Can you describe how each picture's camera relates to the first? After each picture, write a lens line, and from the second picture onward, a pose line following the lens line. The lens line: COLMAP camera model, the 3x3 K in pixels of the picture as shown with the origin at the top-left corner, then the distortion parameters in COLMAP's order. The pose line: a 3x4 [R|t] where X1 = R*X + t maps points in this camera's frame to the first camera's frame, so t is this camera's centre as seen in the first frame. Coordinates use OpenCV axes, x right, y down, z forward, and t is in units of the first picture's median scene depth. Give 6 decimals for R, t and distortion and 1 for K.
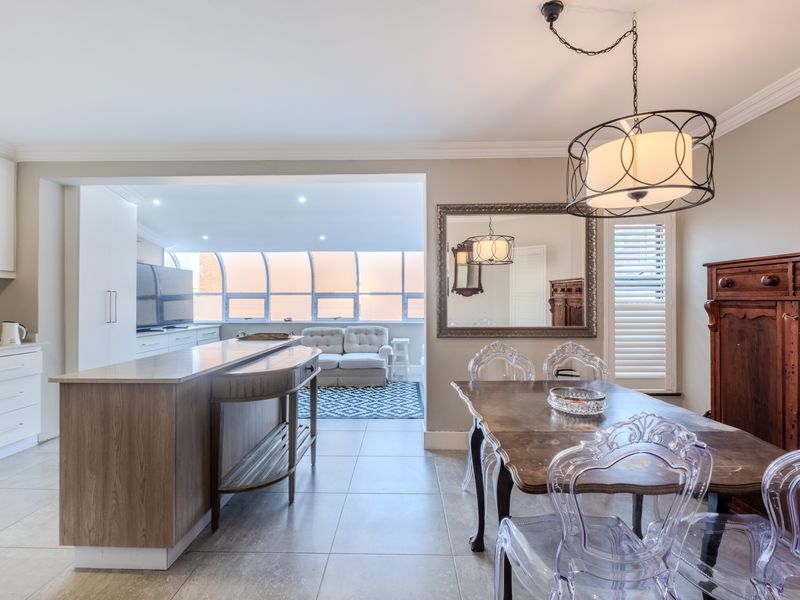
lens RADIAL K [[390.7, 0, 391.0], [0, 390.7, 298.4], [0, 0, 1]] dist [0.002357, 0.000152]
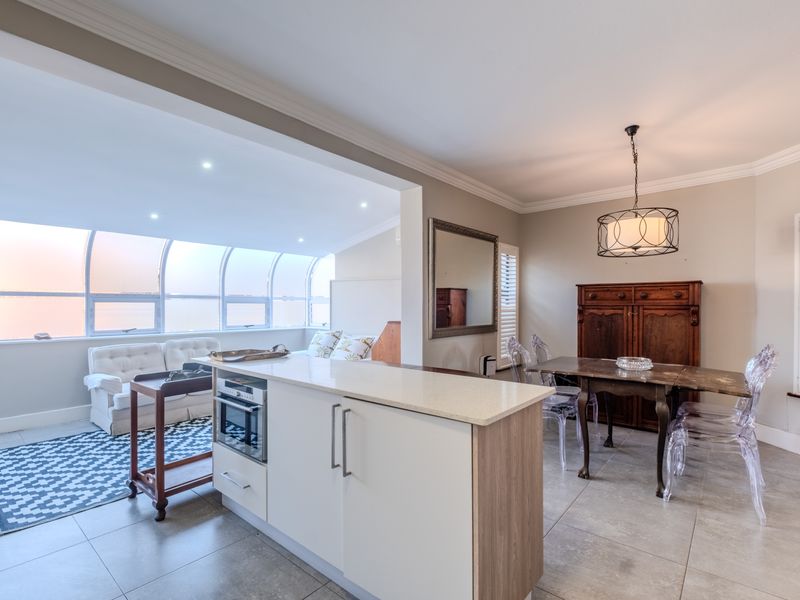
lens RADIAL K [[405.2, 0, 379.8], [0, 405.2, 306.3], [0, 0, 1]] dist [-0.000647, -0.001230]
pose [[0.641959, -0.002107, 0.766736, -0.605177], [-0.004813, 0.999965, 0.006778, 0.000271], [-0.766724, -0.008042, 0.641927, 0.271243]]
